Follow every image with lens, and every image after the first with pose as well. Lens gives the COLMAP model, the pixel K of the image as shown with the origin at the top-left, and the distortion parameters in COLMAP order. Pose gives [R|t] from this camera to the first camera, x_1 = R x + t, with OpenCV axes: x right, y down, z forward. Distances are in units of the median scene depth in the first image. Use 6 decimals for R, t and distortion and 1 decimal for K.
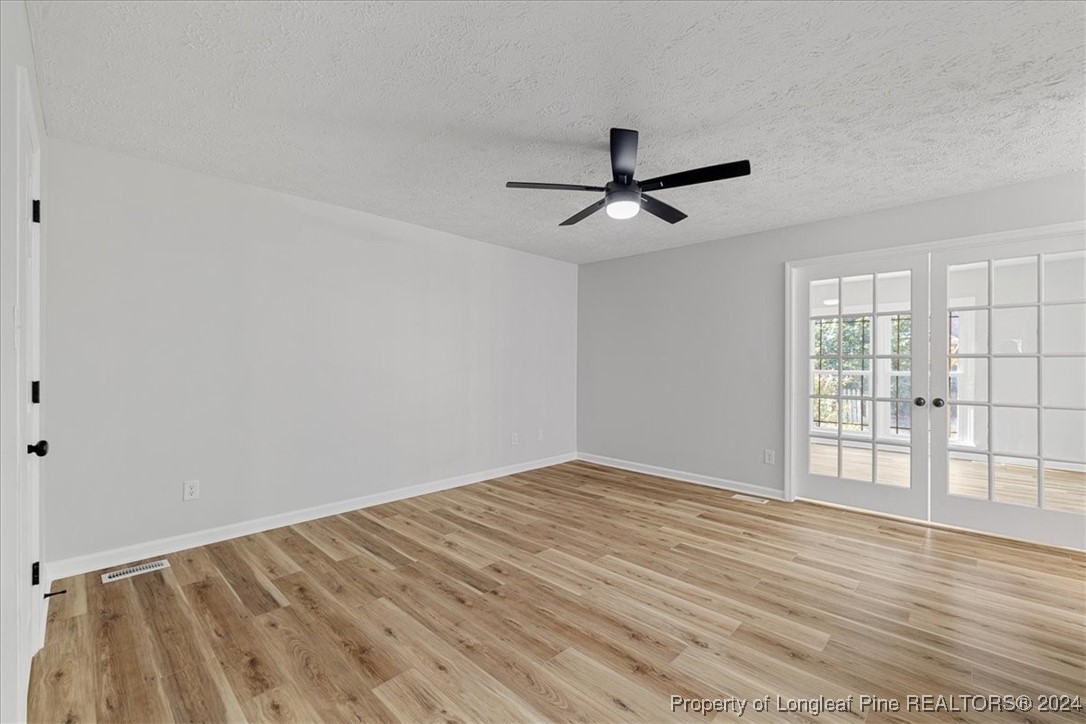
lens RADIAL K [[460.0, 0, 543.2], [0, 460.0, 362.9], [0, 0, 1]] dist [-0.005320, -0.000053]
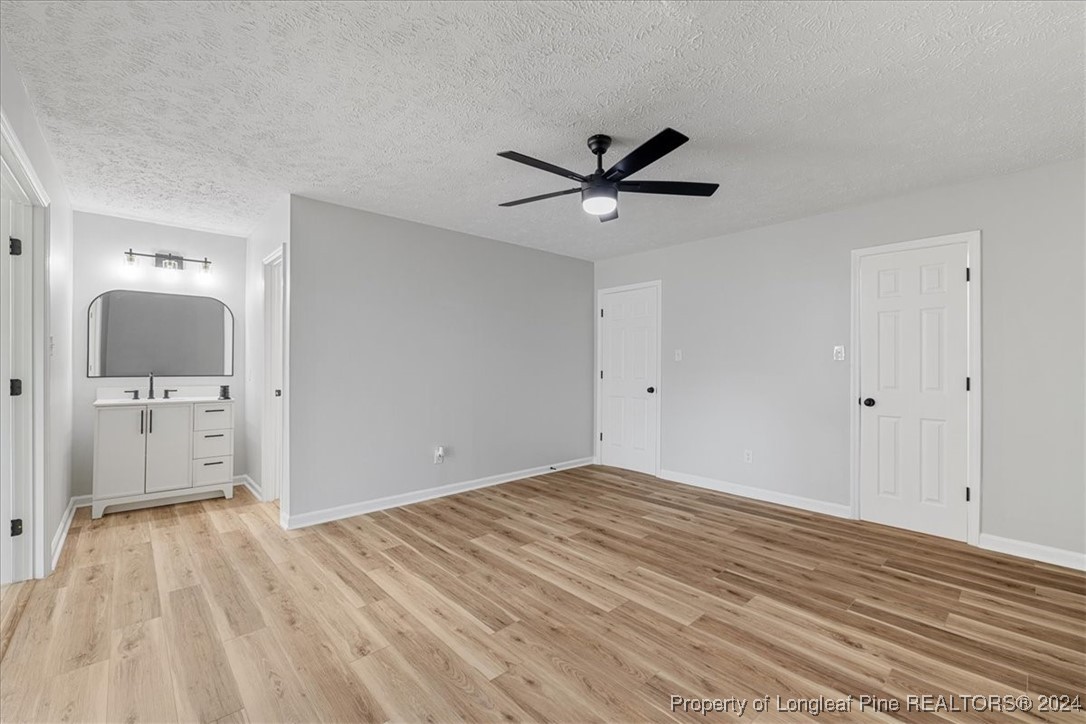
lens RADIAL K [[460.0, 0, 543.0], [0, 460.0, 362.0], [0, 0, 1]] dist [-0.005320, -0.000053]
pose [[-0.997848, -0.008811, 0.064981, 0.236359], [-0.009113, 0.999949, -0.004362, 0.003710], [-0.064939, -0.004945, -0.997877, 2.064143]]
